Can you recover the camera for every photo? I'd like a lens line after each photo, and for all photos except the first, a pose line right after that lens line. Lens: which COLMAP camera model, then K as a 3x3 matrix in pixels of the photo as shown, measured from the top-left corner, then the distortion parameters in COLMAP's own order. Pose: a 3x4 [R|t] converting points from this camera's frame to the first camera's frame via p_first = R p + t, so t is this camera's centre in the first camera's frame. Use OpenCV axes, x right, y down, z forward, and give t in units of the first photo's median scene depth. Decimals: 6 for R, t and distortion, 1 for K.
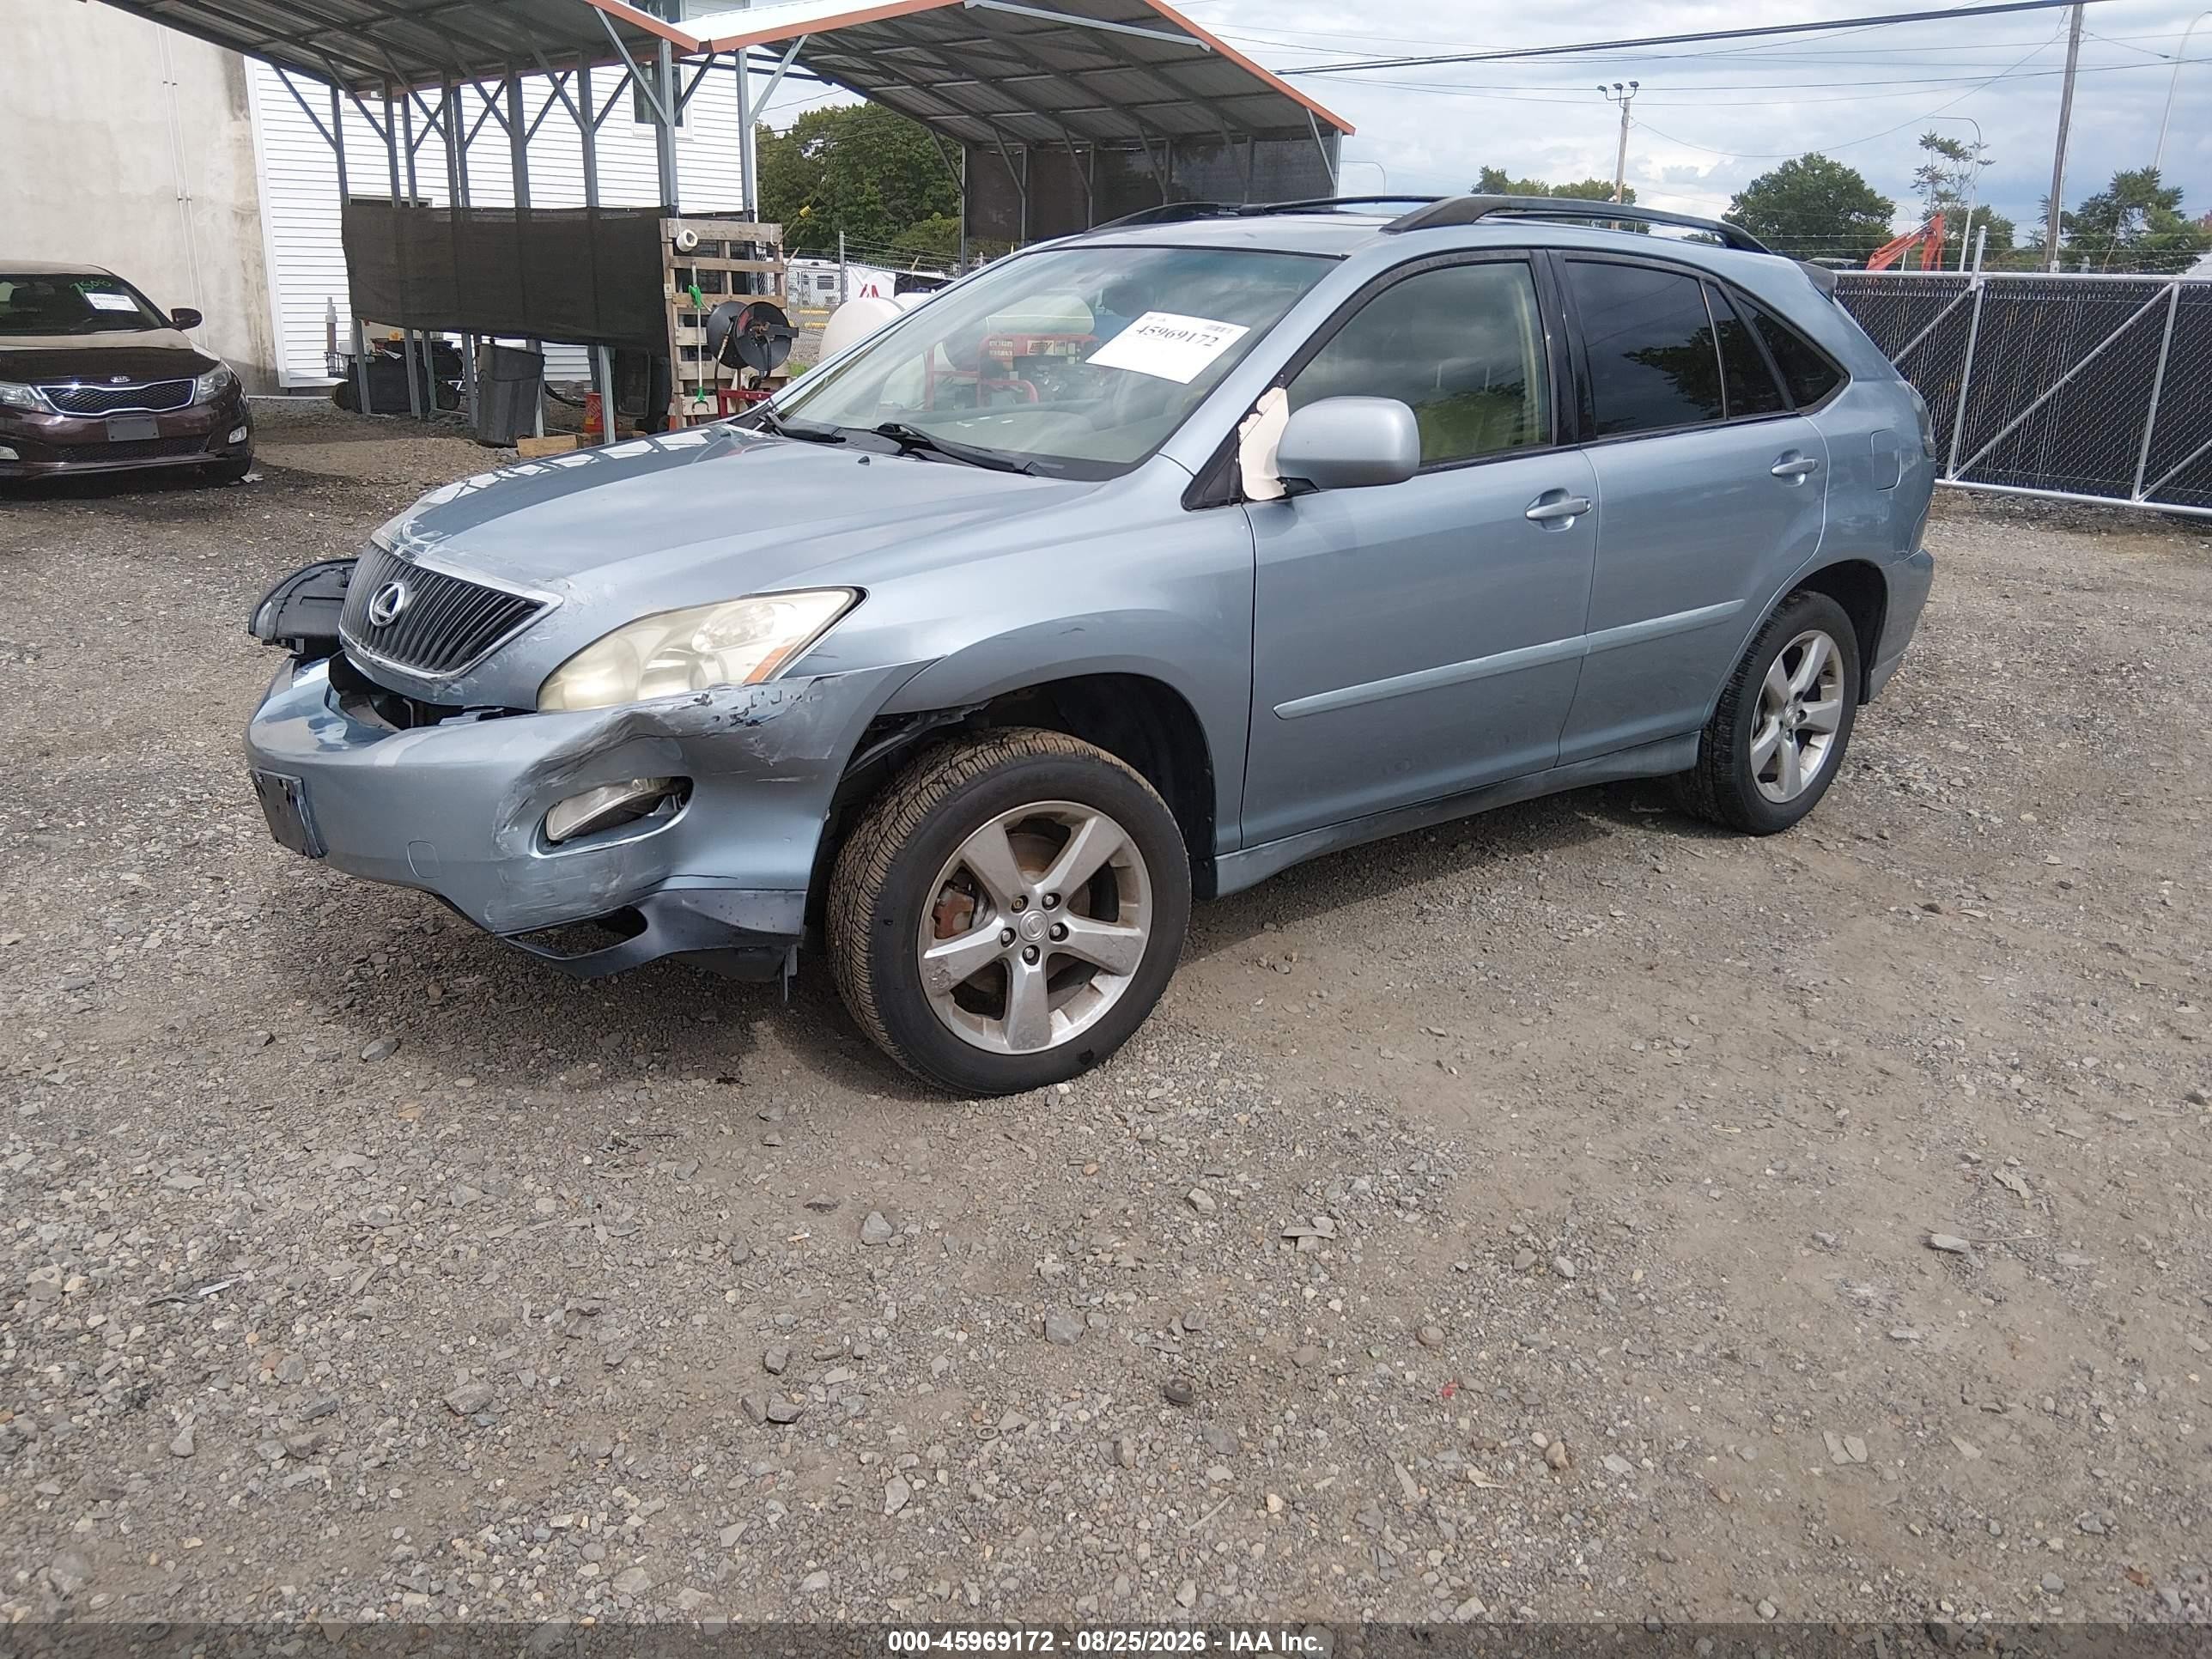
lens RADIAL K [[1686.7, 0, 1098.8], [0, 1686.7, 830.0], [0, 0, 1]] dist [0.102724, -0.182344]
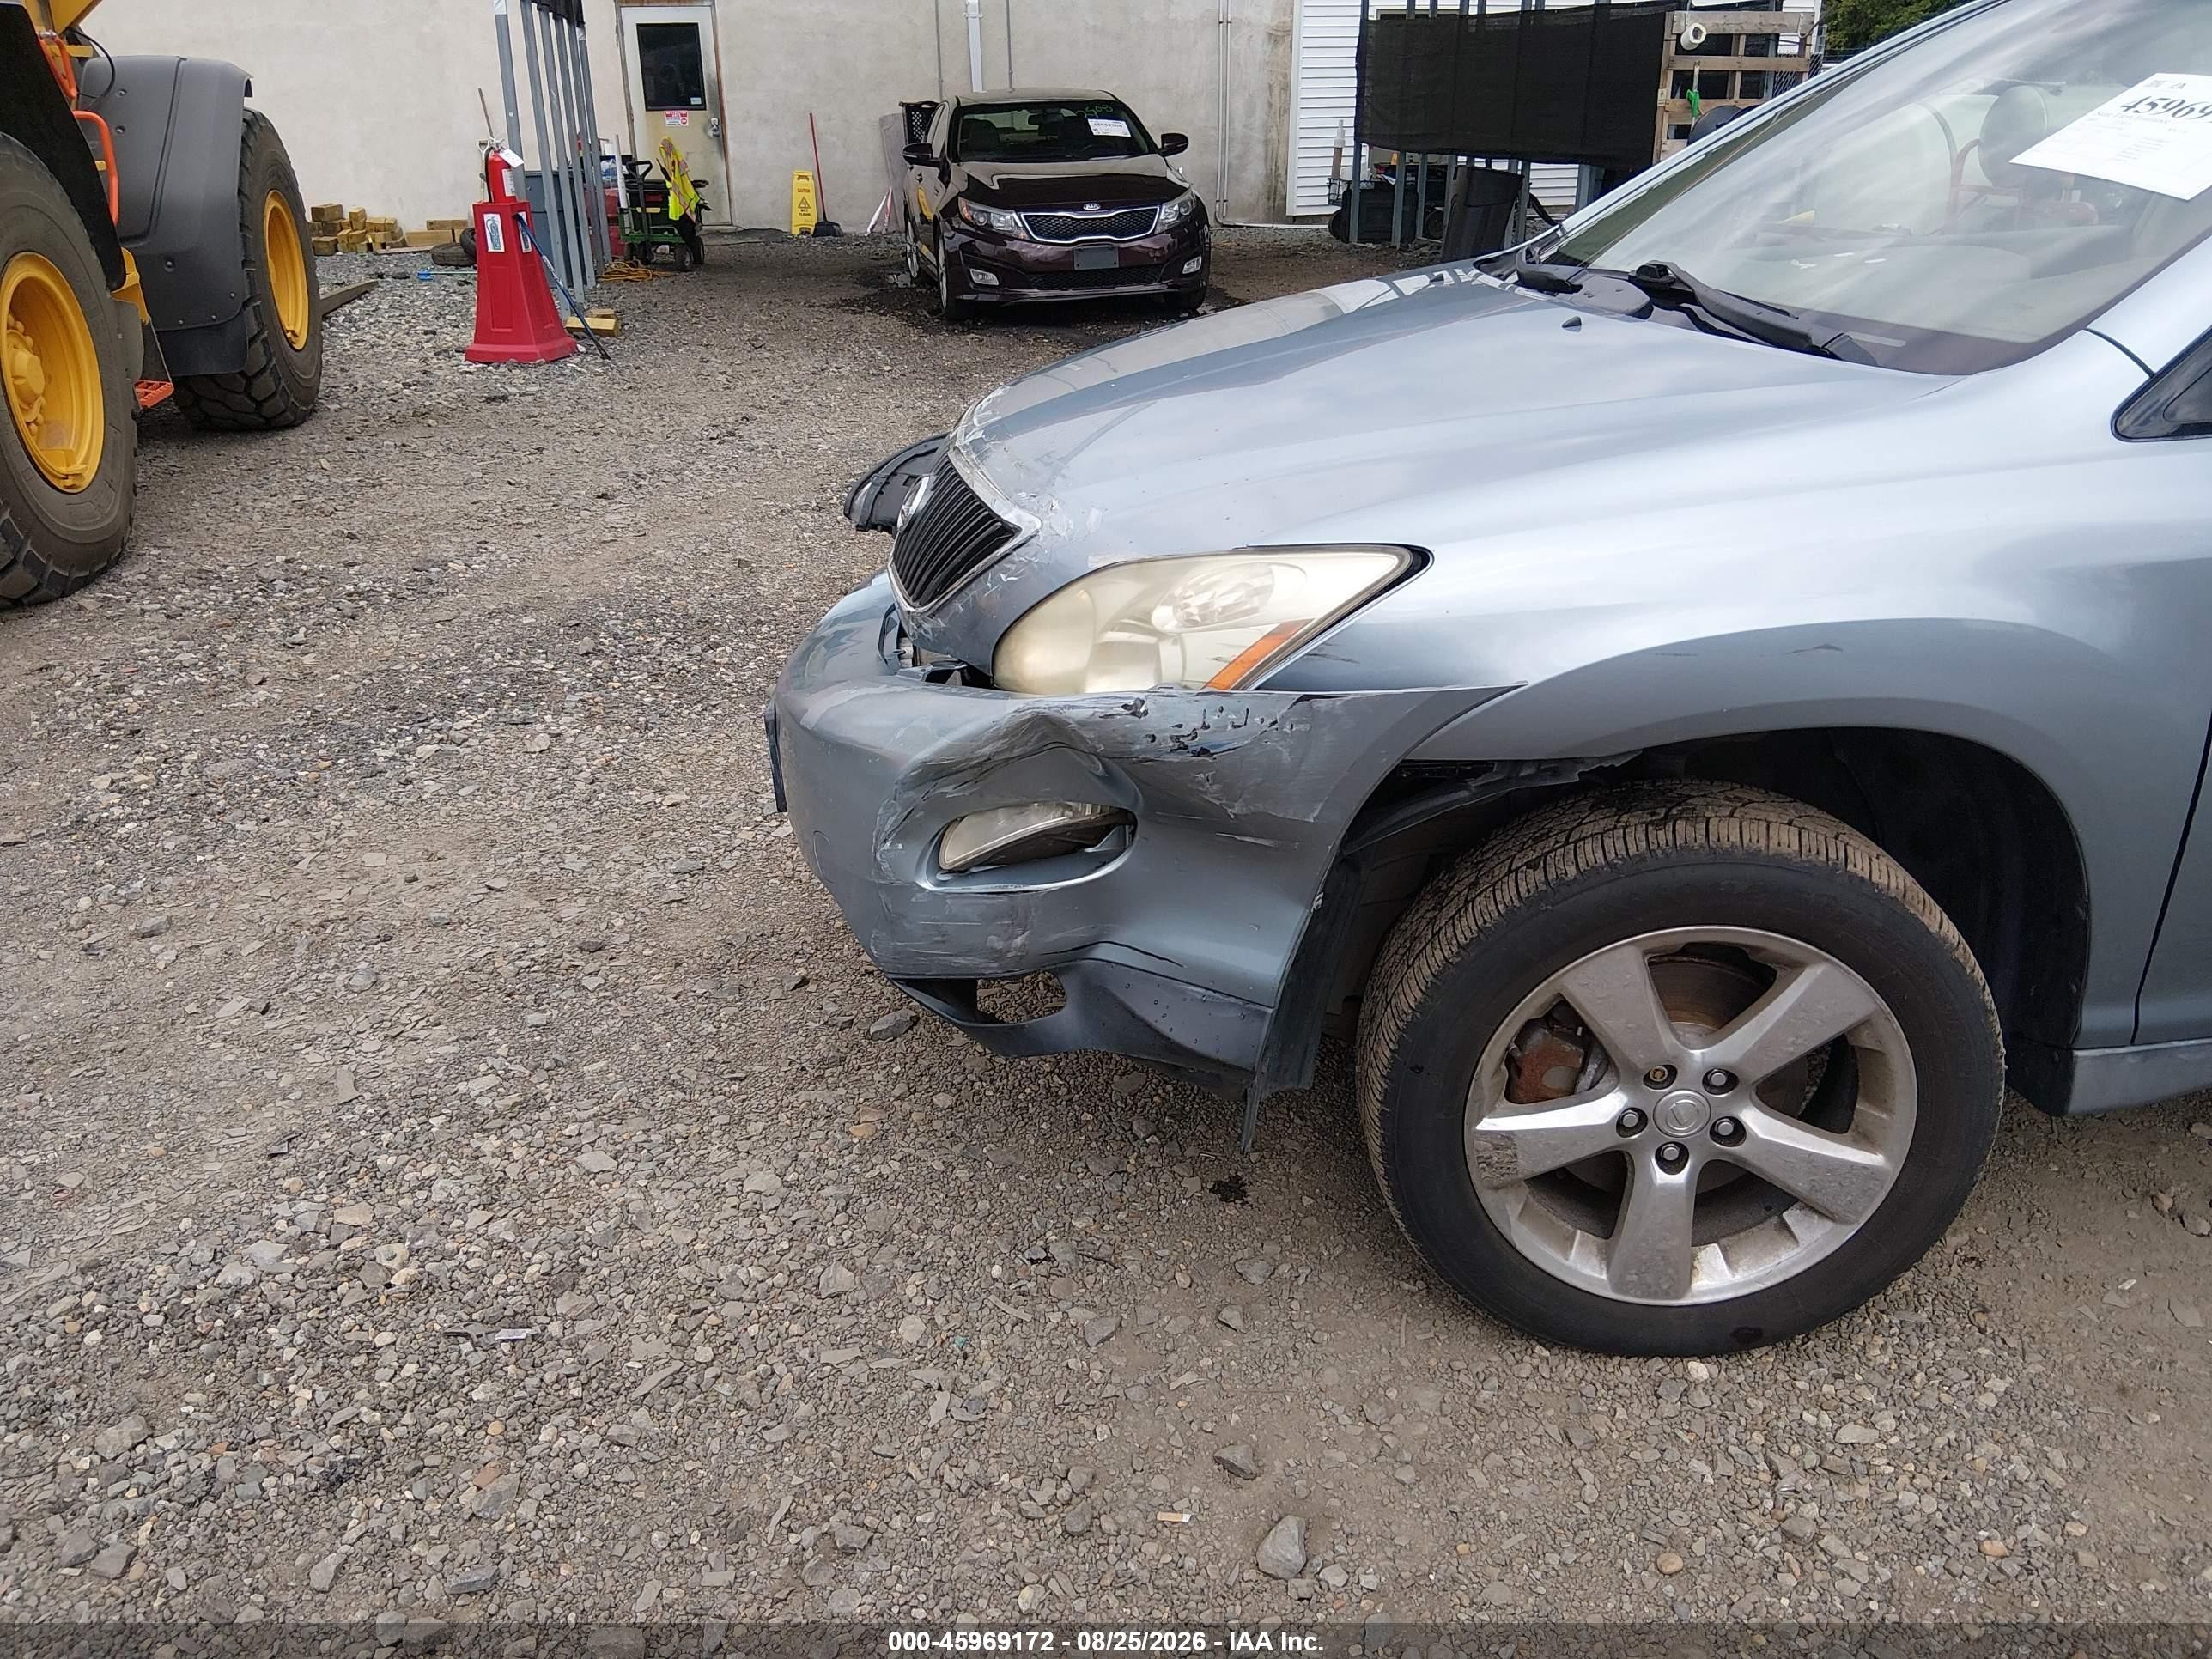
lens RADIAL K [[1686.7, 0, 1098.8], [0, 1686.7, 830.0], [0, 0, 1]] dist [0.102724, -0.182344]
pose [[0.839434, 0.182874, -0.511769, 0.080009], [-0.134607, 0.982305, 0.130223, -0.094490], [0.526528, -0.040426, 0.849196, 0.366815]]
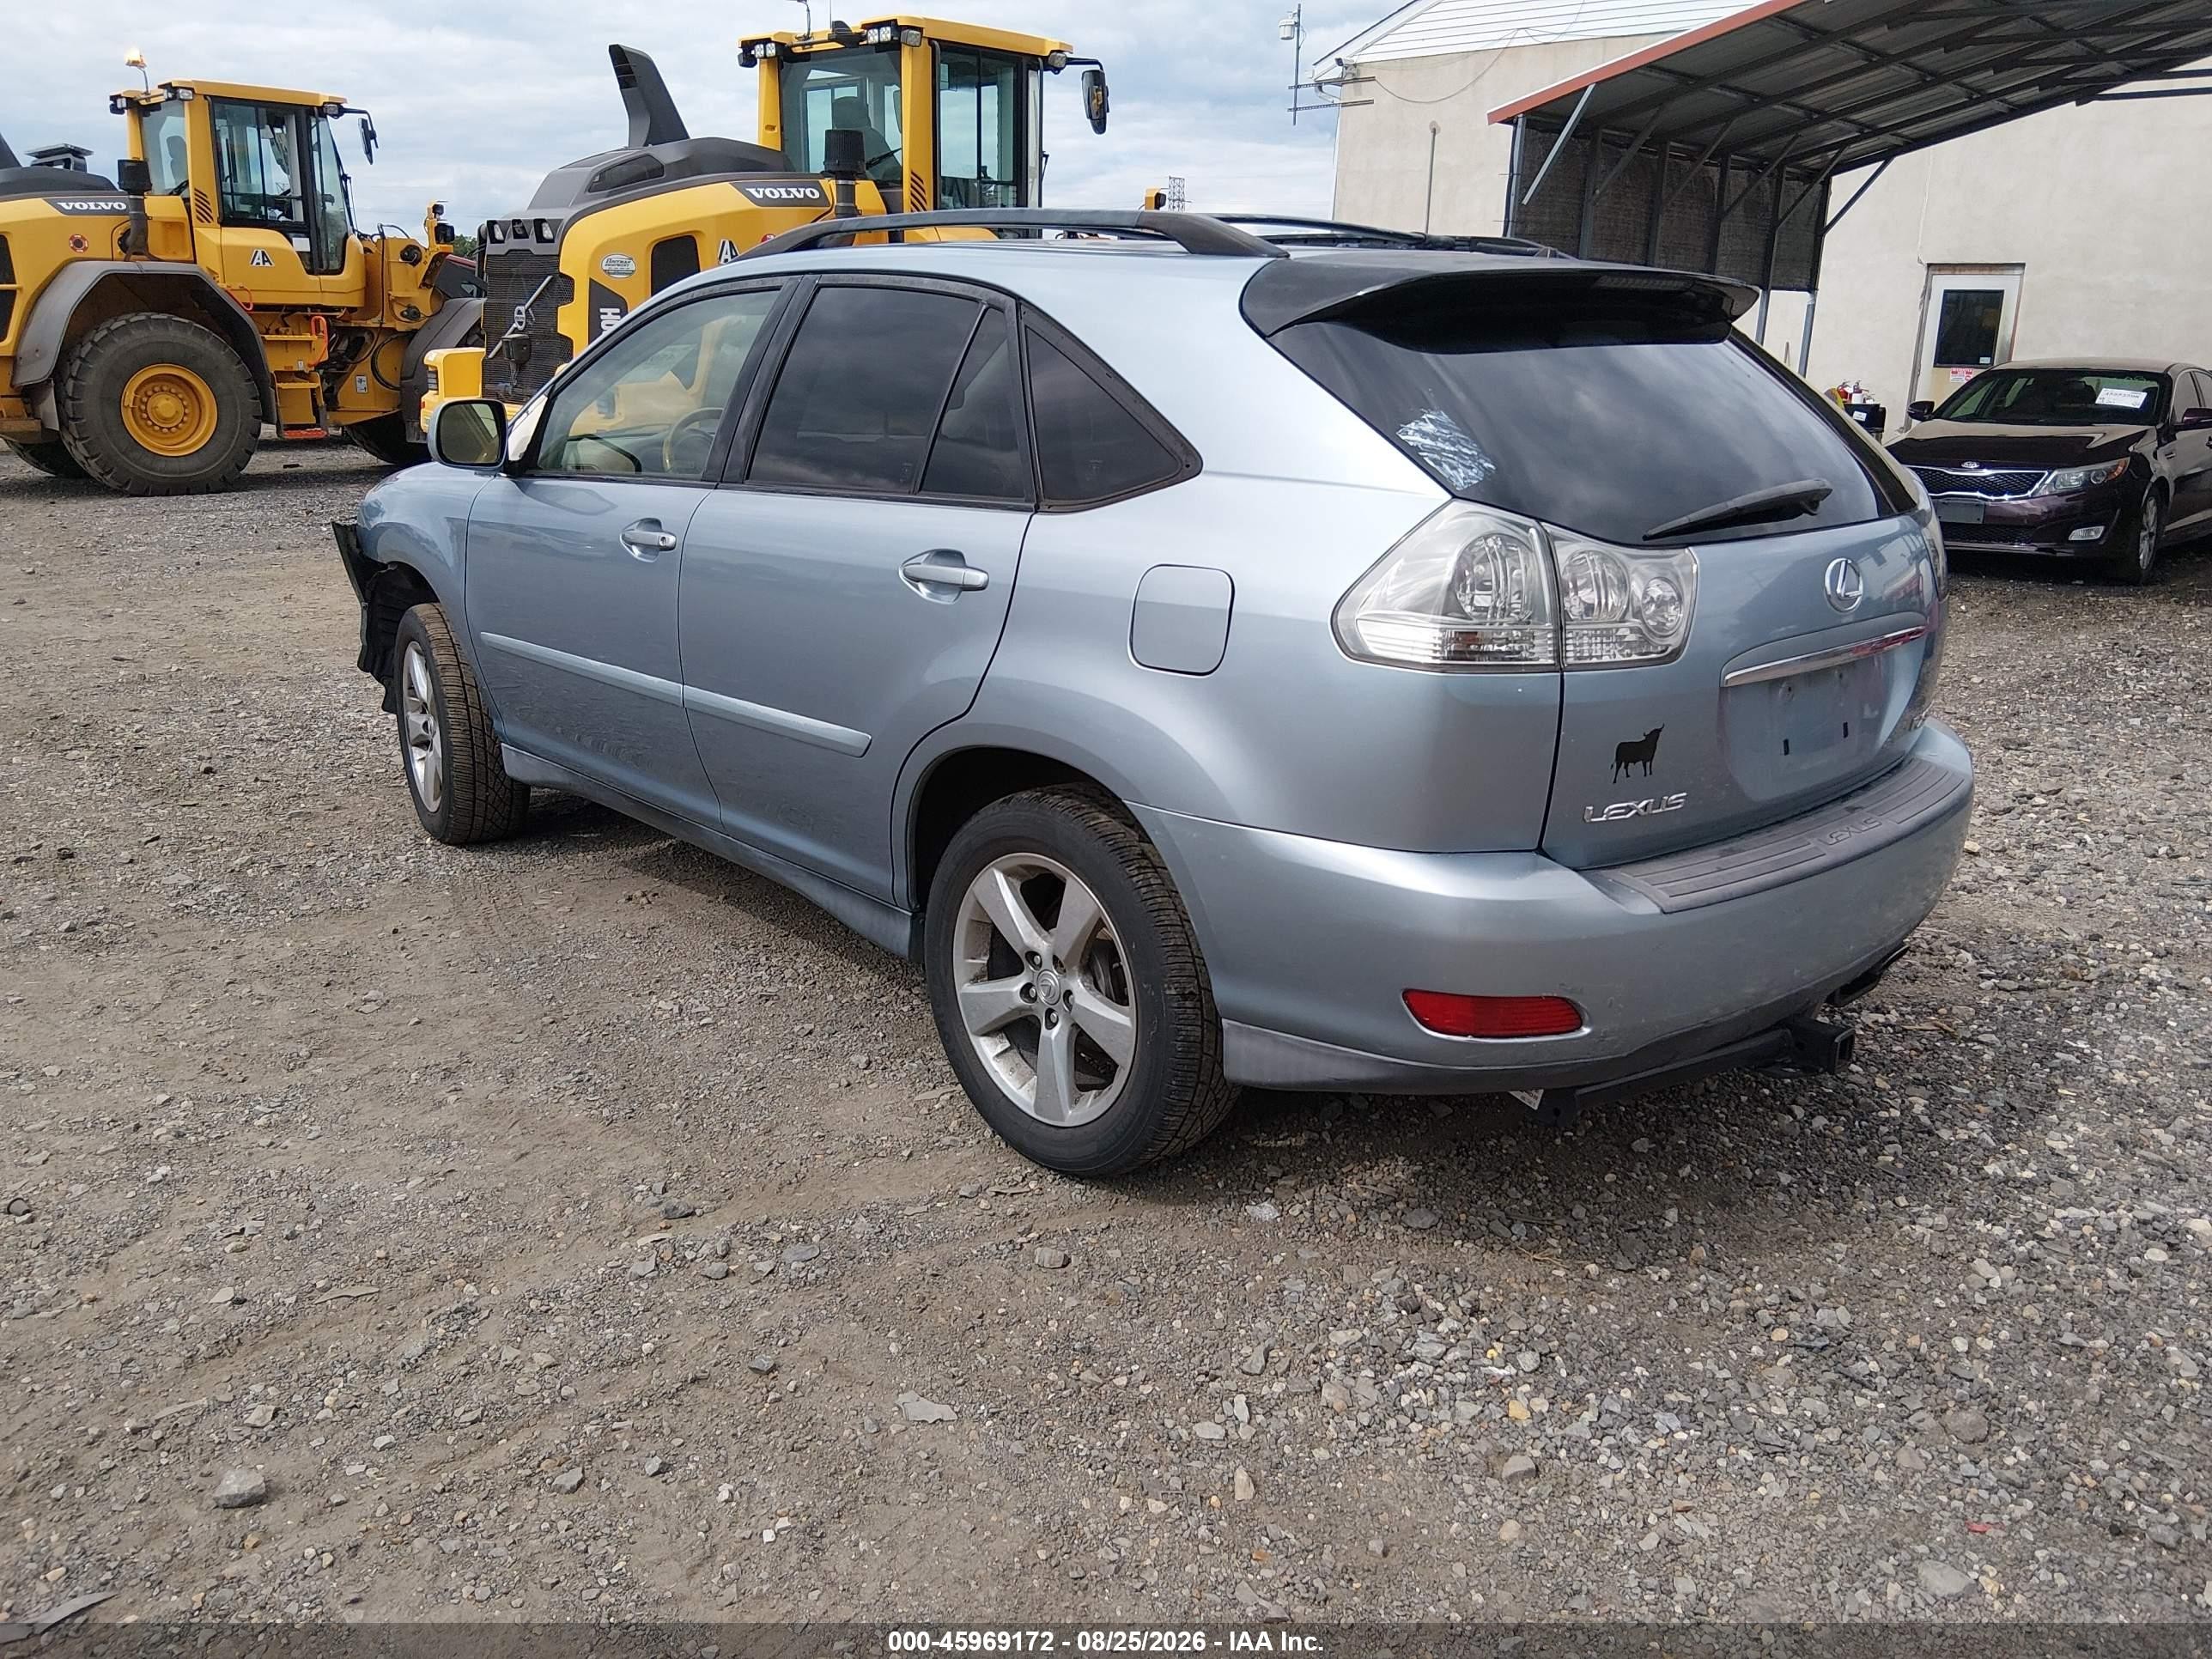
lens RADIAL K [[1686.7, 0, 1098.8], [0, 1686.7, 830.0], [0, 0, 1]] dist [0.102724, -0.182344]
pose [[0.033384, 0.253574, -0.966740, 1.518265], [-0.321536, 0.918580, 0.229838, -0.415383], [0.946309, 0.303169, 0.112200, 1.441514]]
